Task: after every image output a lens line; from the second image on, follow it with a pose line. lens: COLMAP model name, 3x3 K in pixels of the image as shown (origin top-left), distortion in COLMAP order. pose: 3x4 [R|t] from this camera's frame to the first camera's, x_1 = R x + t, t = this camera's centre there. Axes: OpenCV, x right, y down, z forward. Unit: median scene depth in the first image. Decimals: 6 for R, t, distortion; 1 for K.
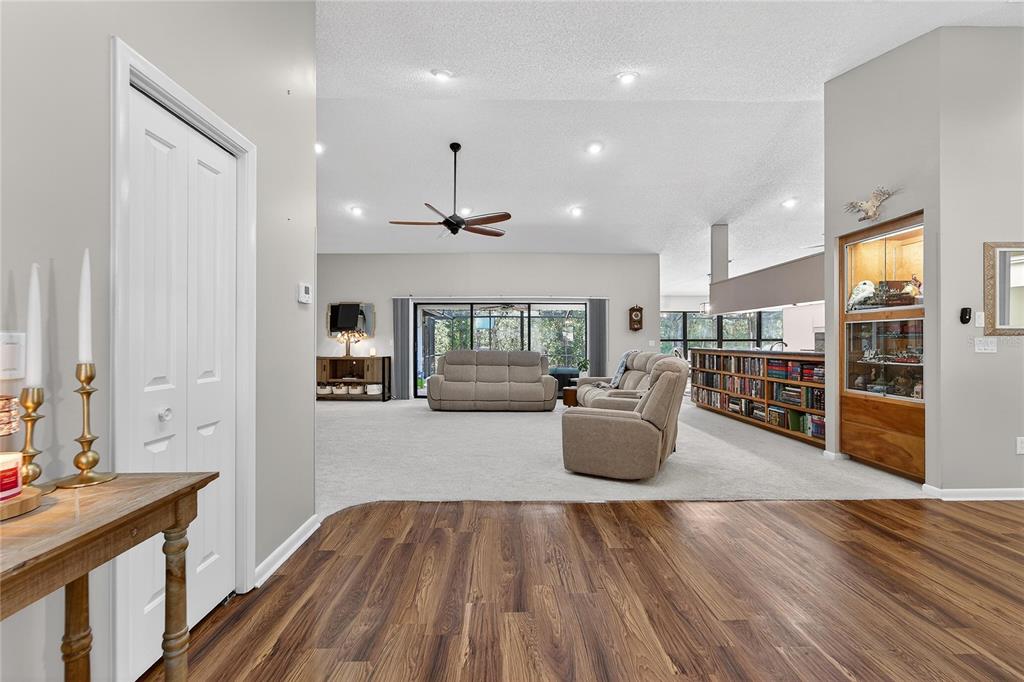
lens RADIAL K [[424.1, 0, 493.6], [0, 424.1, 340.6], [0, 0, 1]] dist [-0.001231, -0.000310]
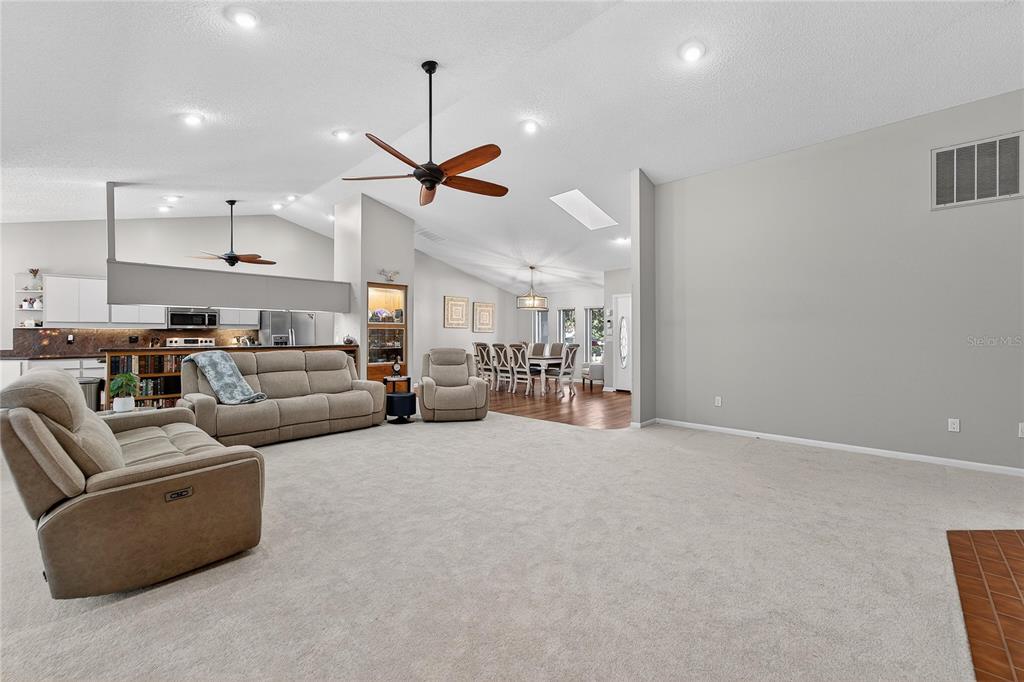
lens RADIAL K [[419.1, 0, 513.5], [0, 419.1, 335.6], [0, 0, 1]] dist [-0.001310, -0.000324]
pose [[-0.737377, -0.001081, 0.675481, -0.454838], [0.000577, 0.999997, 0.002231, -0.006064], [-0.675481, 0.002035, -0.737374, 0.989125]]
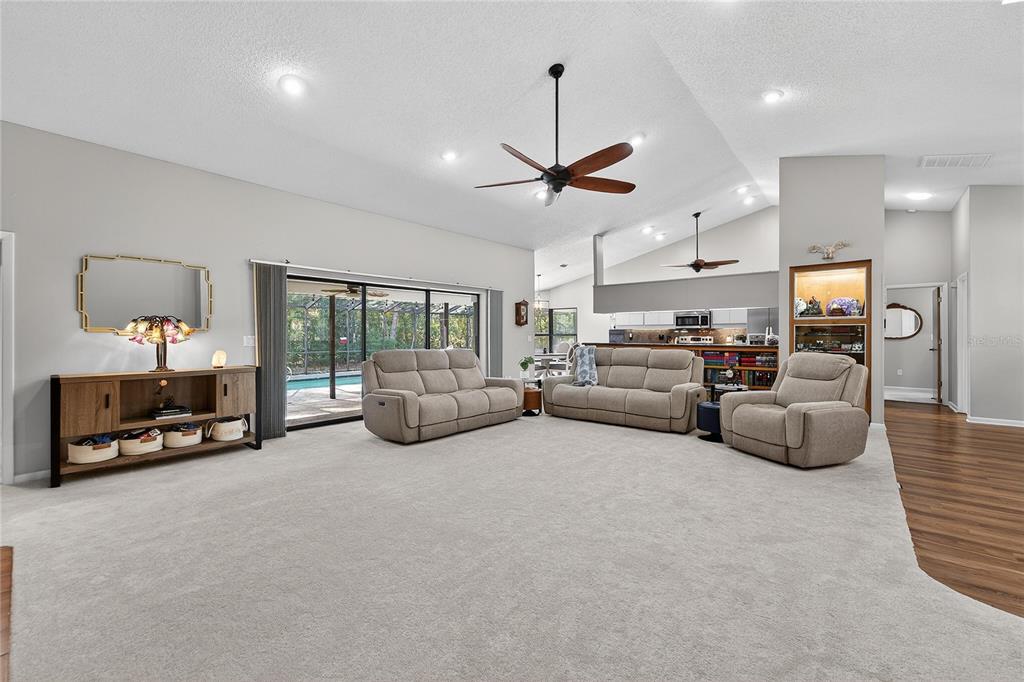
lens RADIAL K [[430.6, 0, 512.9], [0, 430.6, 330.9], [0, 0, 1]] dist [-0.000504, 0.000195]
pose [[0.640787, 0.005856, 0.767696, -0.471627], [-0.001791, 0.999980, -0.006134, -0.005643], [-0.767716, 0.002556, 0.640785, 0.393125]]
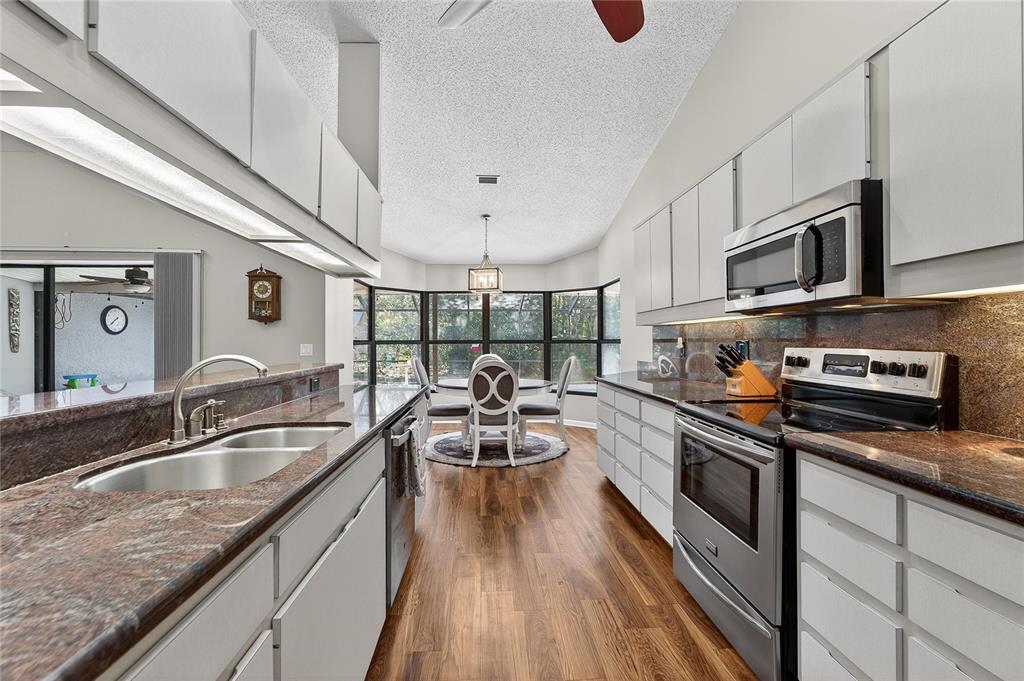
lens RADIAL K [[424.1, 0, 493.6], [0, 424.1, 340.1], [0, 0, 1]] dist [-0.001231, -0.000310]
pose [[0.998679, -0.001870, 0.051350, 0.589664], [0.001977, 0.999996, -0.002025, -0.003070], [-0.051346, 0.002123, 0.998679, 0.560765]]
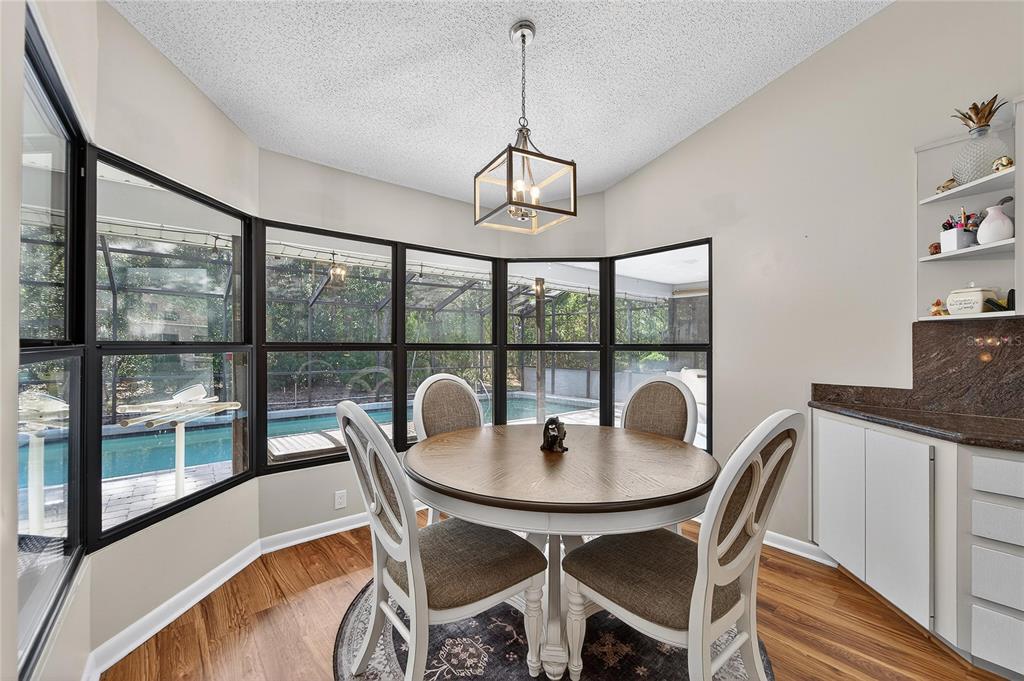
lens RADIAL K [[402.6, 0, 512.0], [0, 402.6, 340.5], [0, 0, 1]] dist [-0.000129, 0.000039]
pose [[0.761125, 0.007755, 0.648558, 0.455577], [-0.004415, 0.999967, -0.006775, -0.004469], [-0.648590, 0.002293, 0.761135, 1.017878]]
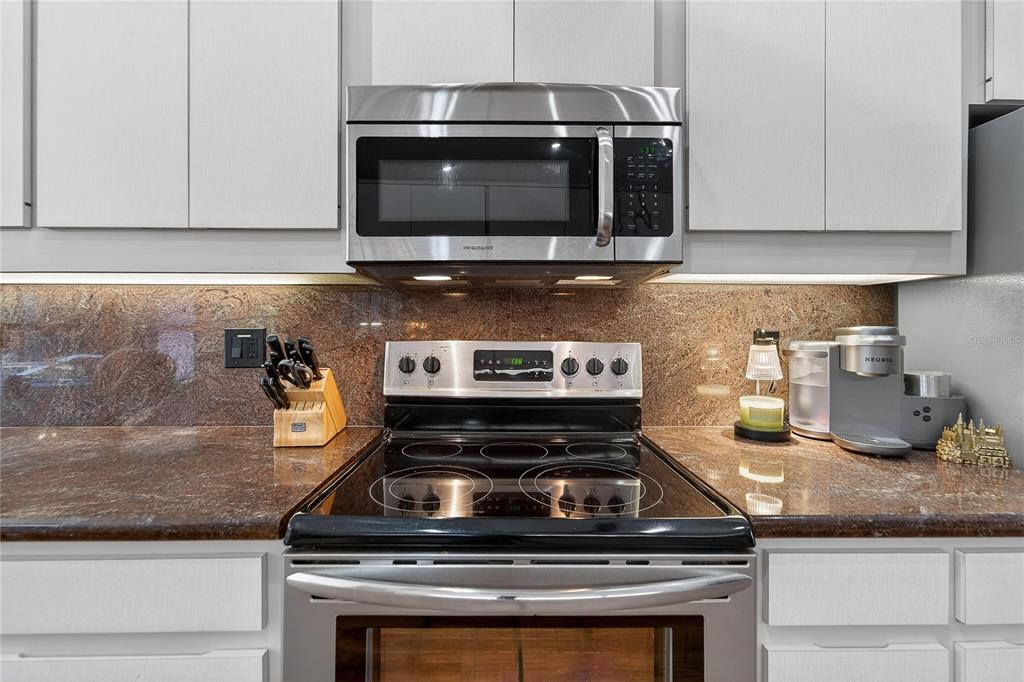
lens RADIAL K [[430.6, 0, 512.9], [0, 430.6, 330.9], [0, 0, 1]] dist [-0.000504, 0.000195]
pose [[-0.036935, -0.002278, 0.999315, 0.630775], [-0.003918, 0.999990, 0.002134, -0.002733], [-0.999310, -0.003836, -0.036943, 0.778418]]
